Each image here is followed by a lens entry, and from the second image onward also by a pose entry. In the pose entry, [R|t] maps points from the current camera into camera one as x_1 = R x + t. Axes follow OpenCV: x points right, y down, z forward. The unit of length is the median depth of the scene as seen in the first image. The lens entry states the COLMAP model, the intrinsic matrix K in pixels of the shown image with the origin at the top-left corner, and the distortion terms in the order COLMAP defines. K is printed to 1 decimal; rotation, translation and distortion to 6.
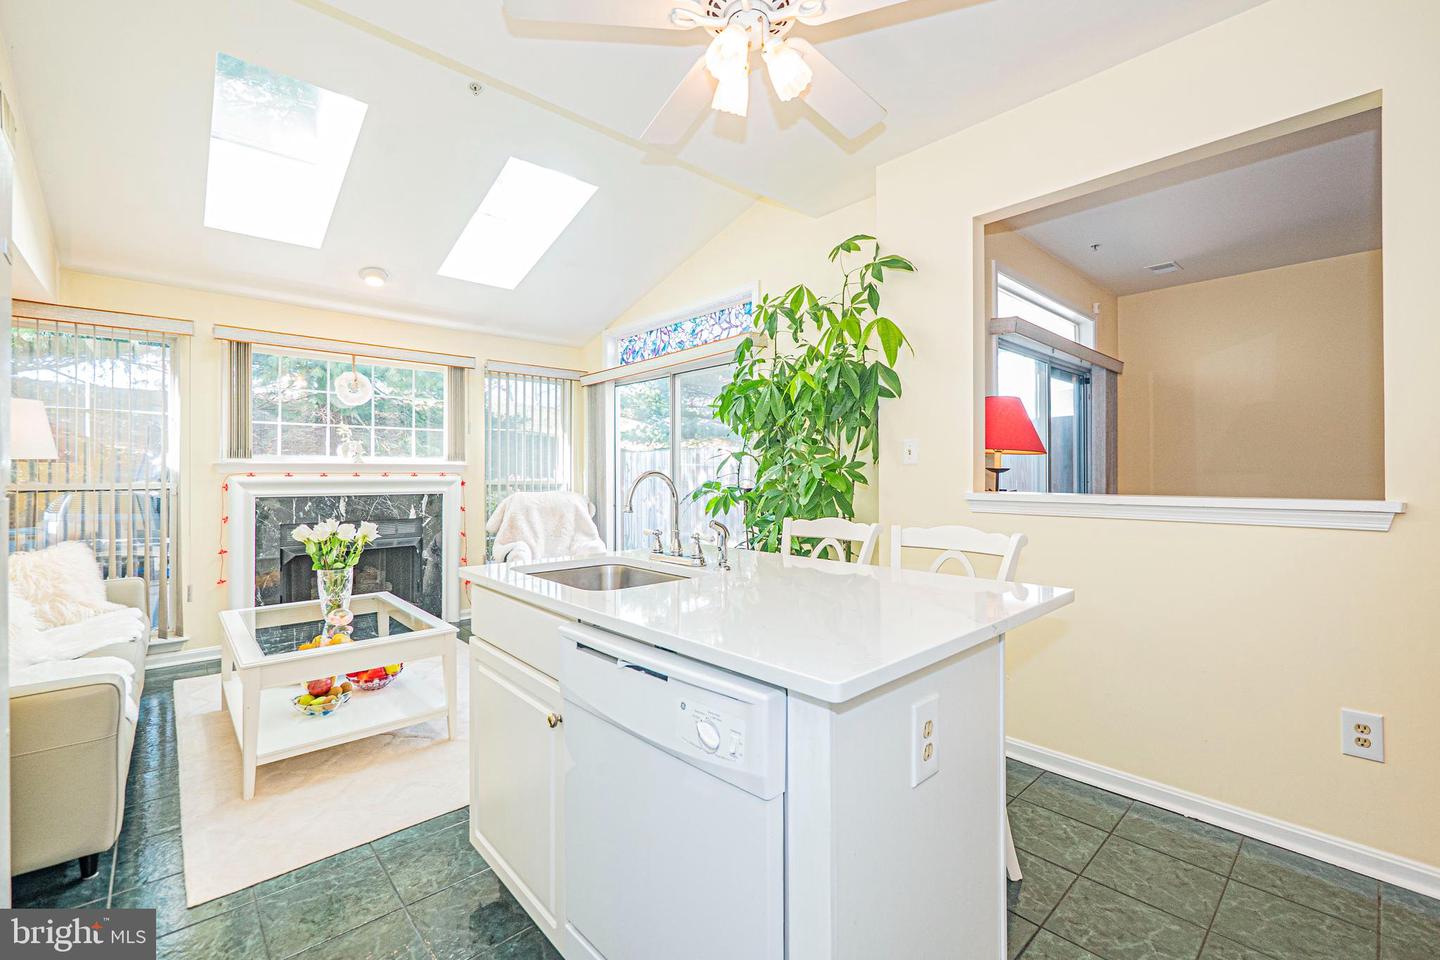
lens RADIAL K [[605.8, 0, 717.9], [0, 605.8, 474.7], [0, 0, 1]] dist [-0.011096, 0.001490]
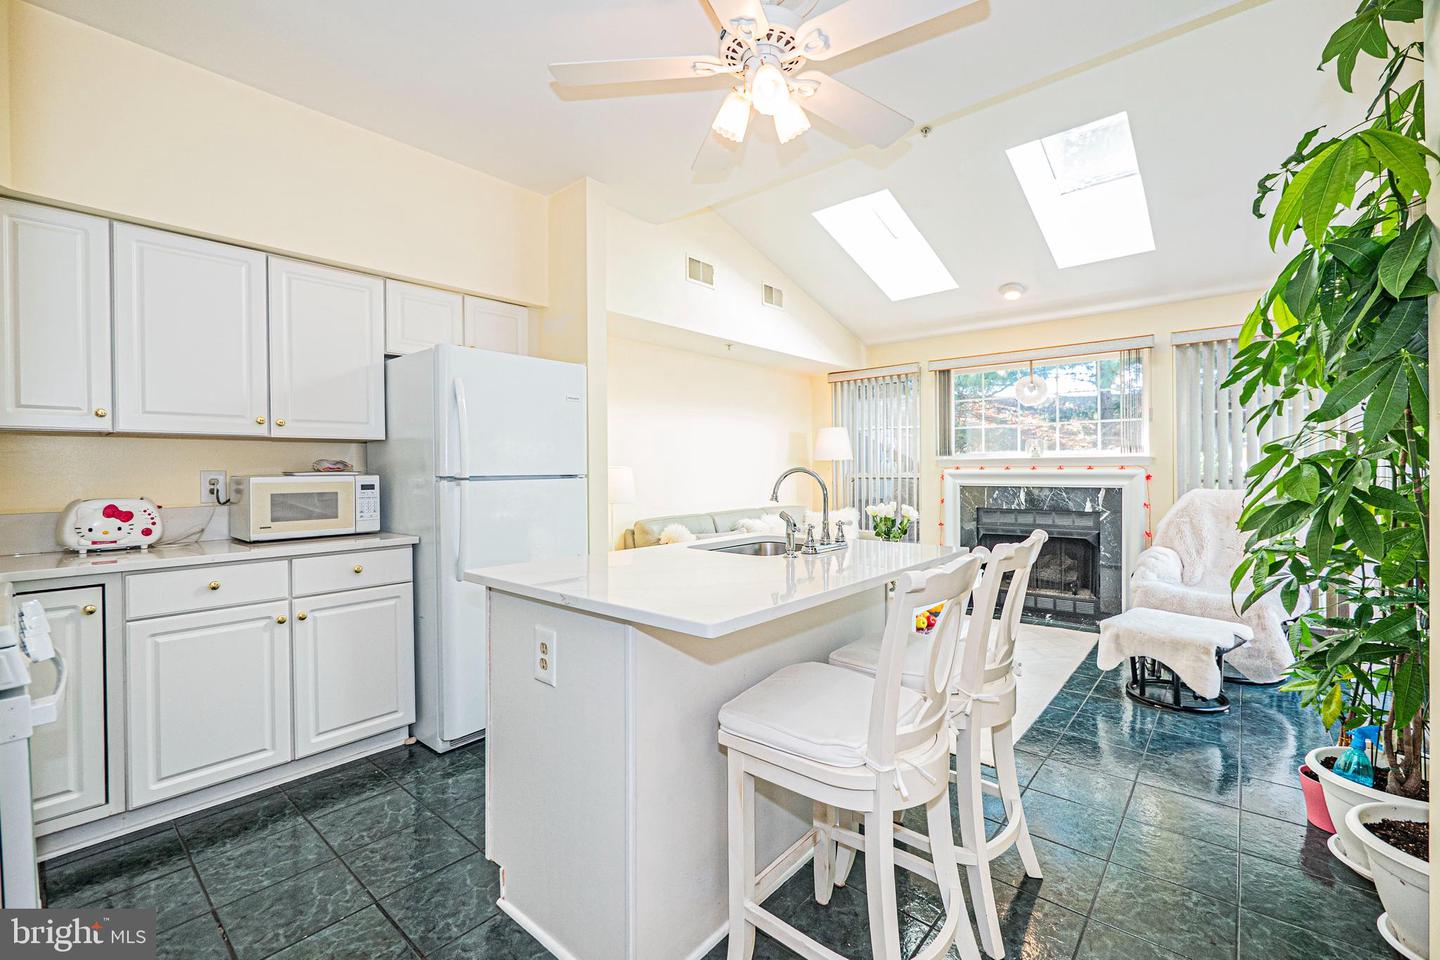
lens RADIAL K [[605.8, 0, 718.3], [0, 605.8, 471.7], [0, 0, 1]] dist [-0.011096, 0.001490]
pose [[0.117996, 0.004523, -0.993004, 0.428627], [0.003933, 0.999980, 0.005022, -0.001023], [0.993006, -0.004498, 0.117976, 0.289737]]
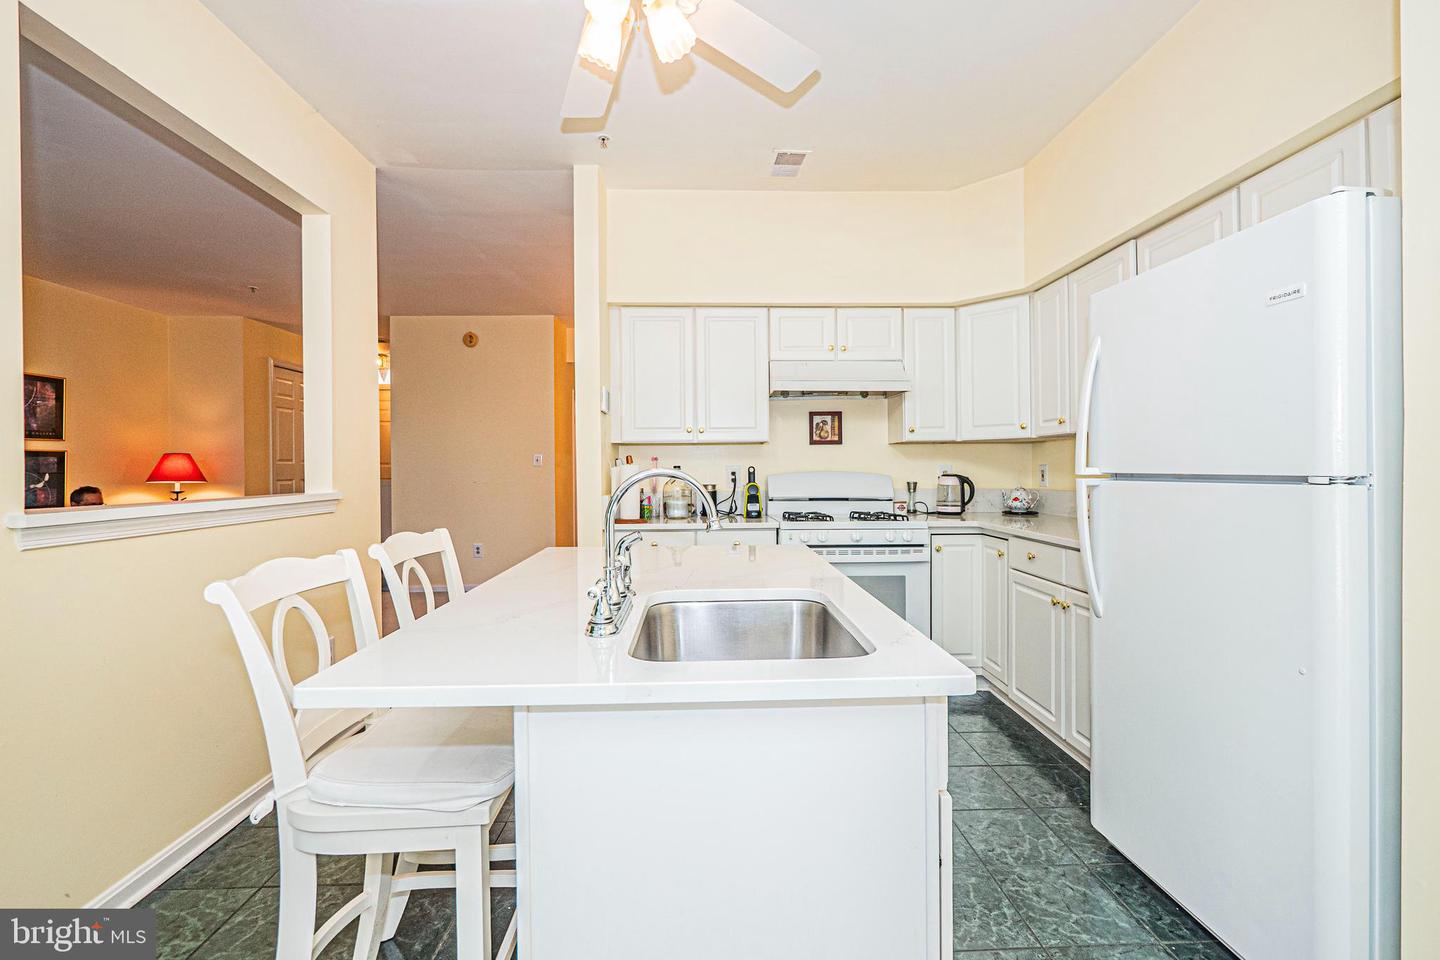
lens RADIAL K [[605.8, 0, 721.0], [0, 605.8, 473.6], [0, 0, 1]] dist [-0.011096, 0.001490]
pose [[-0.760753, -0.004073, 0.649029, -0.244072], [0.006008, 0.999893, 0.013317, -0.000592], [-0.649014, 0.014030, -0.760647, 0.595930]]
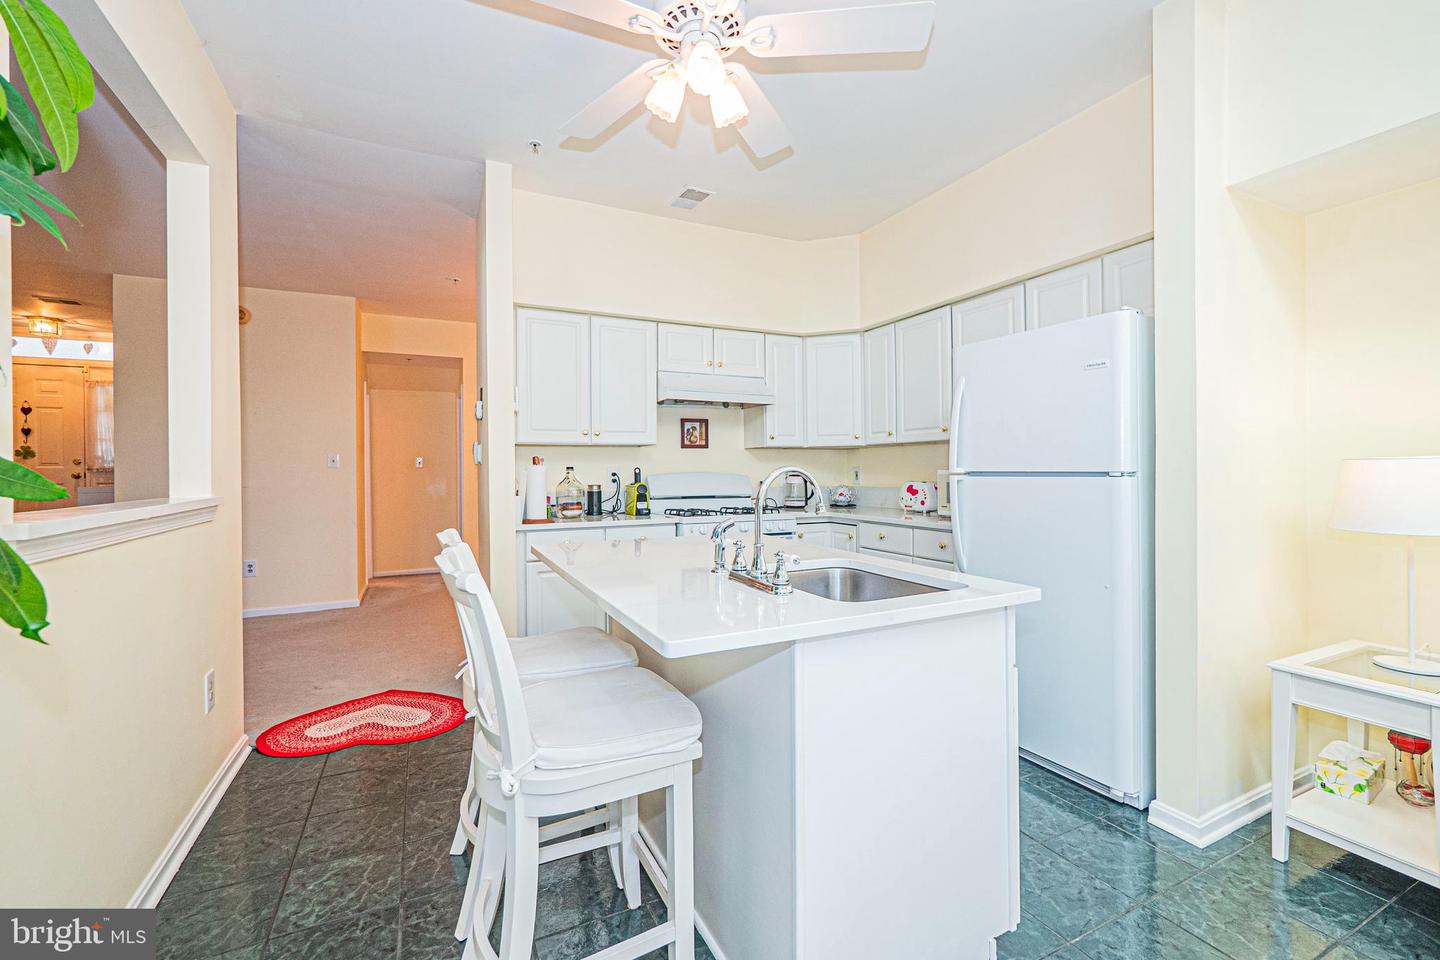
lens RADIAL K [[605.8, 0, 719.6], [0, 605.8, 472.0], [0, 0, 1]] dist [-0.011096, 0.001490]
pose [[-0.959980, 0.001489, 0.280064, -0.108777], [0.003445, 0.999973, 0.006489, 0.001824], [-0.280047, 0.007194, -0.959959, 0.752459]]
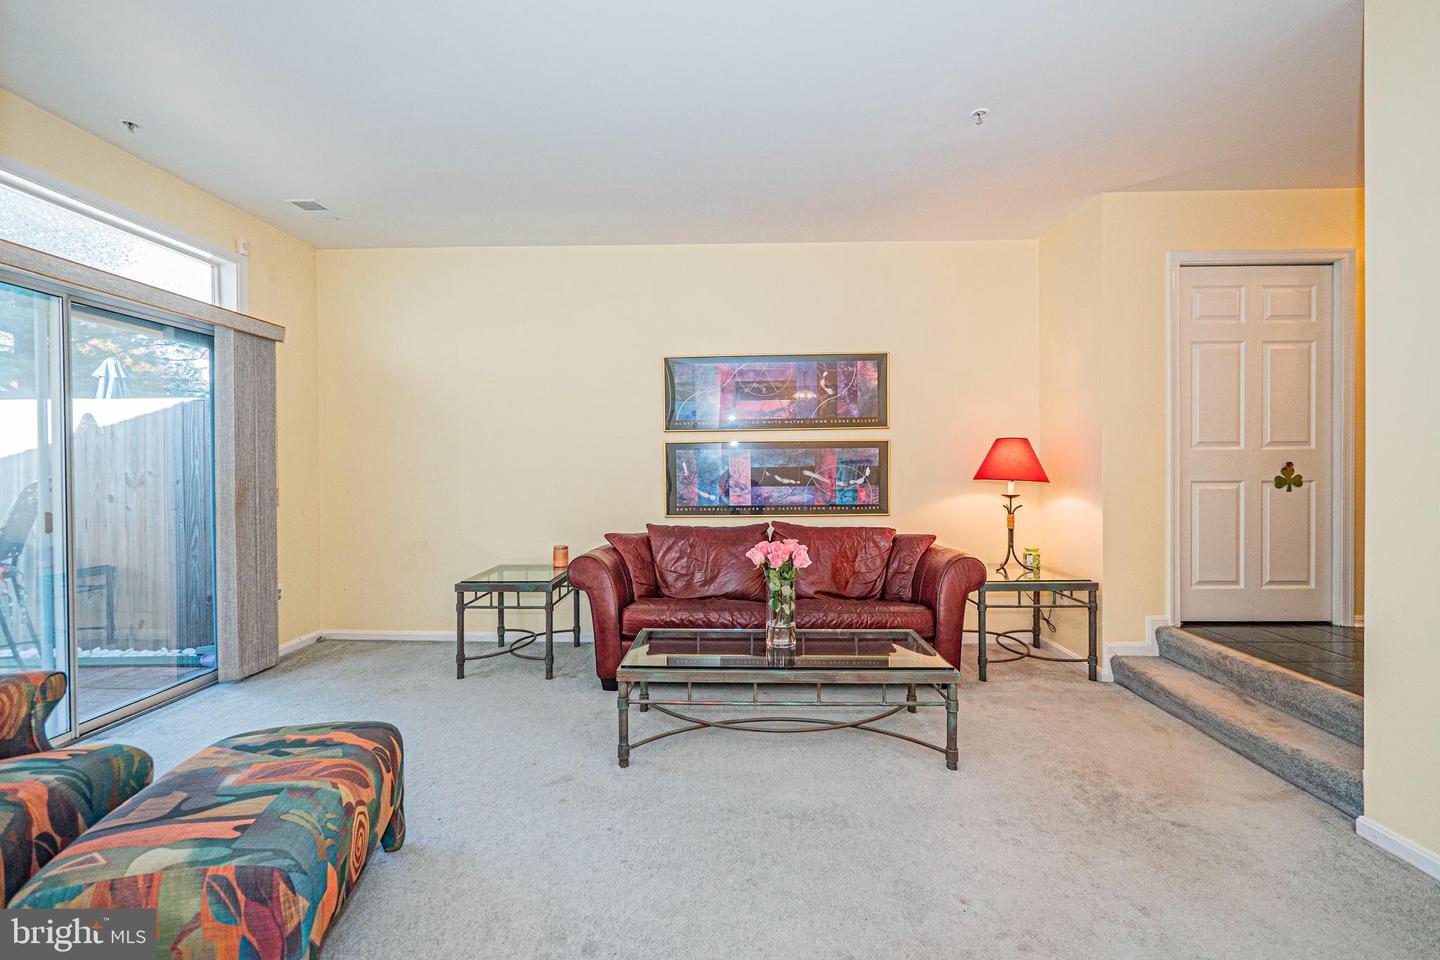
lens RADIAL K [[605.8, 0, 718.3], [0, 605.8, 472.8], [0, 0, 1]] dist [-0.011096, 0.001490]
pose [[0.694334, -0.013123, 0.719533, 0.539721], [0.009541, 0.999914, 0.009029, 0.004038], [-0.719590, 0.000596, 0.694399, 0.089370]]
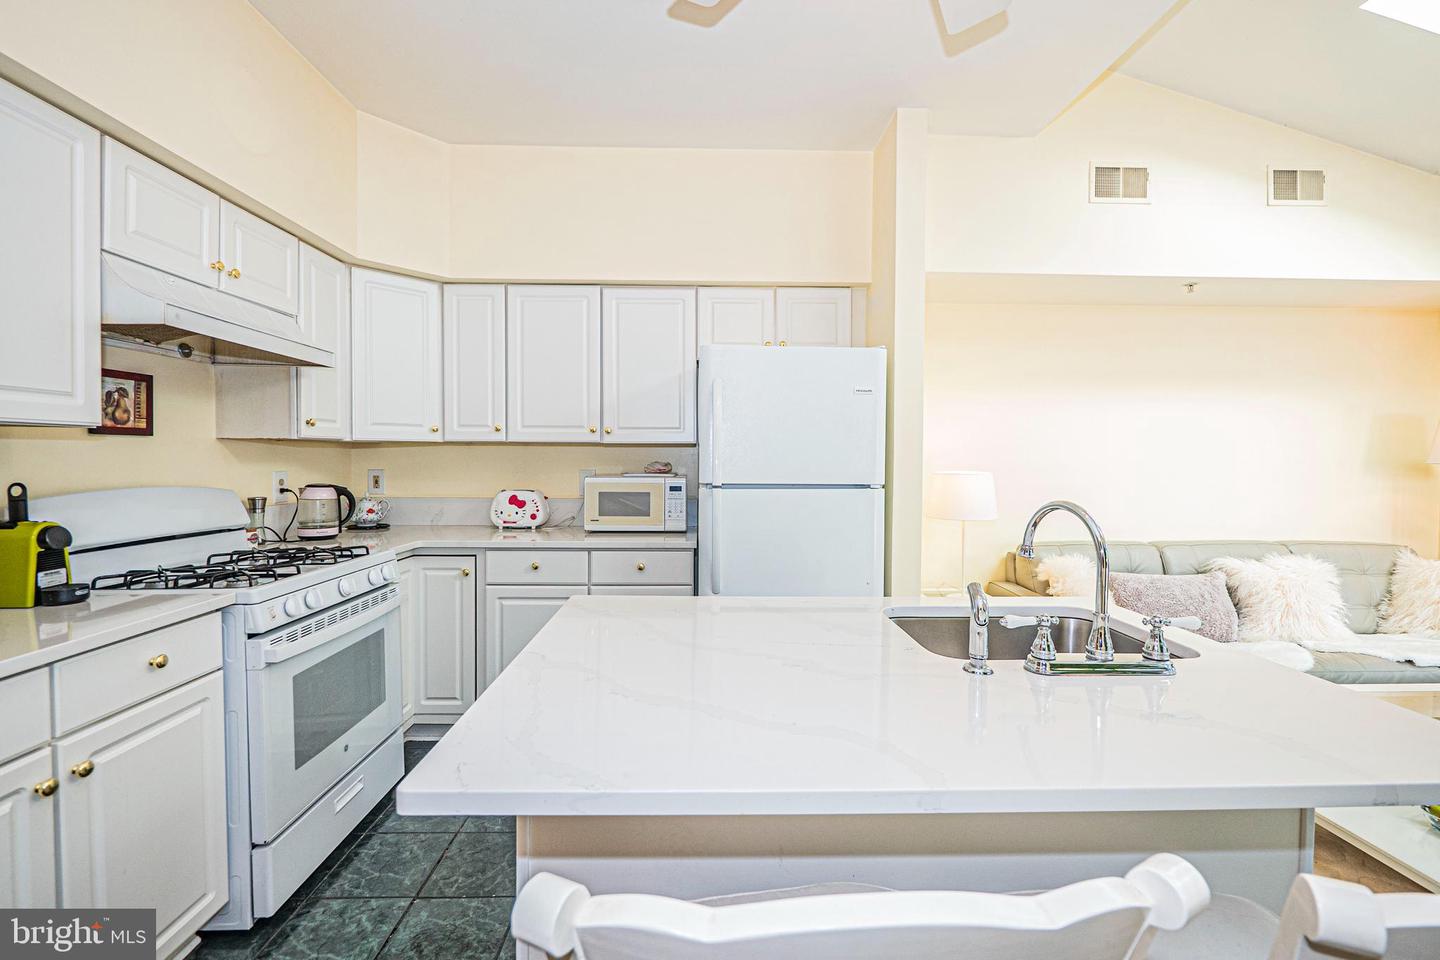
lens RADIAL K [[605.8, 0, 719.9], [0, 605.8, 472.5], [0, 0, 1]] dist [-0.011096, 0.001490]
pose [[-0.649736, 0.009660, -0.760098, 0.240589], [-0.010285, 0.999716, 0.021497, -0.015629], [0.760090, 0.021785, -0.649452, 0.467572]]
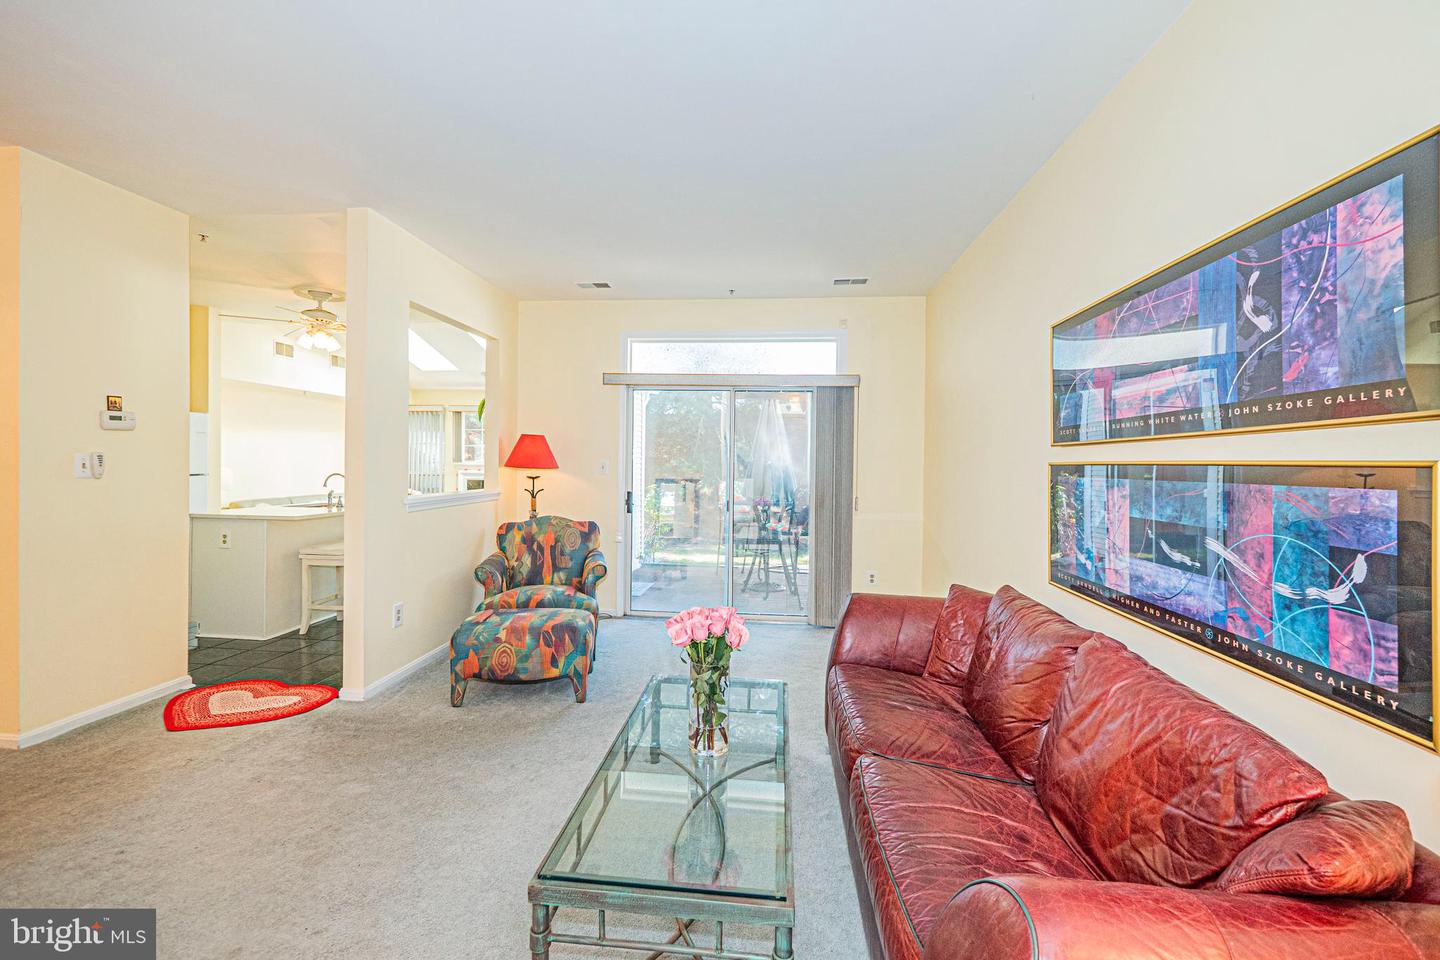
lens RADIAL K [[605.8, 0, 716.4], [0, 605.8, 470.3], [0, 0, 1]] dist [-0.011096, 0.001490]
pose [[0.667275, 0.017032, -0.744616, 1.364854], [-0.013302, 0.999852, 0.010950, -0.030422], [0.744692, 0.002599, 0.667403, 0.171504]]
